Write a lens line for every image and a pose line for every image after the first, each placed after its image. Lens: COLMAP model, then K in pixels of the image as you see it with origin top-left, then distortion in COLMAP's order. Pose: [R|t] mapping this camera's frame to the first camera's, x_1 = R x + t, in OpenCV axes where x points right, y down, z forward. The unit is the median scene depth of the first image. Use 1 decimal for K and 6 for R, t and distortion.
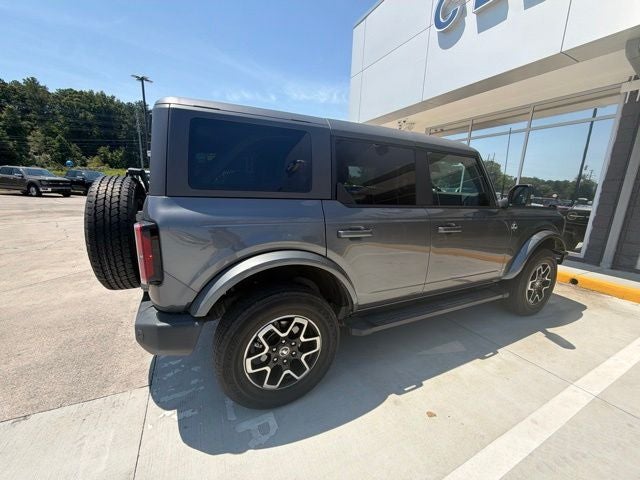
lens RADIAL K [[254.2, 0, 319.8], [0, 254.2, 241.3], [0, 0, 1]] dist [-0.000359, -0.000122]
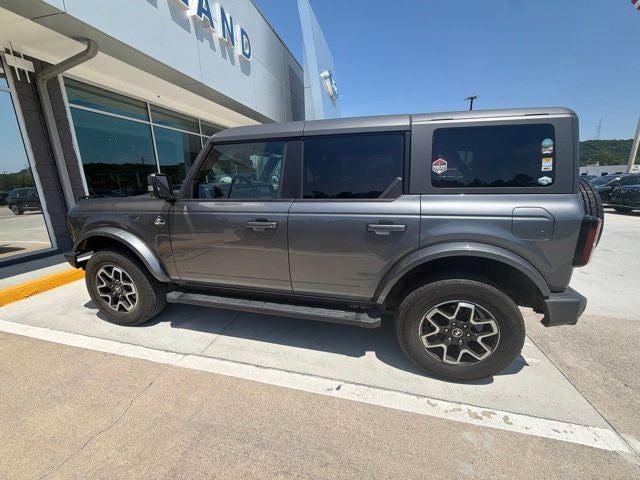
lens RADIAL K [[255.5, 0, 320.8], [0, 255.5, 241.2], [0, 0, 1]] dist [-0.000291, 0.000034]
pose [[-0.766565, -0.179186, 0.616660, -0.655908], [0.118461, 0.904343, 0.410038, -0.552284], [-0.631145, 0.387372, -0.672011, 2.415186]]
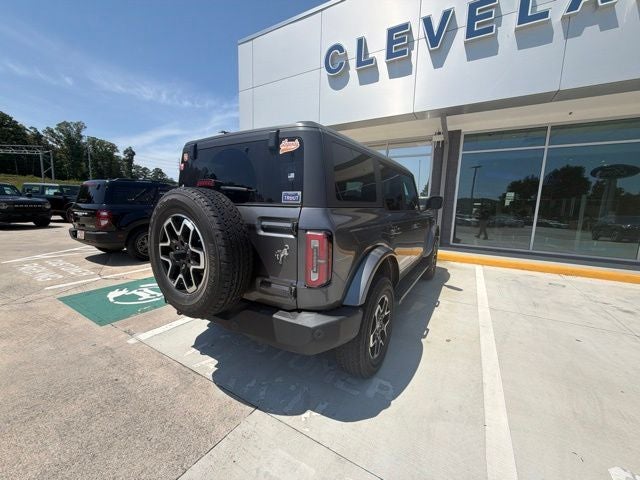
lens RADIAL K [[254.2, 0, 319.8], [0, 254.2, 241.3], [0, 0, 1]] dist [-0.000359, -0.000122]
pose [[0.842294, -0.097733, 0.530083, -0.828516], [0.118256, 0.992971, -0.004830, -0.015521], [-0.525886, 0.066754, 0.847932, 0.031436]]
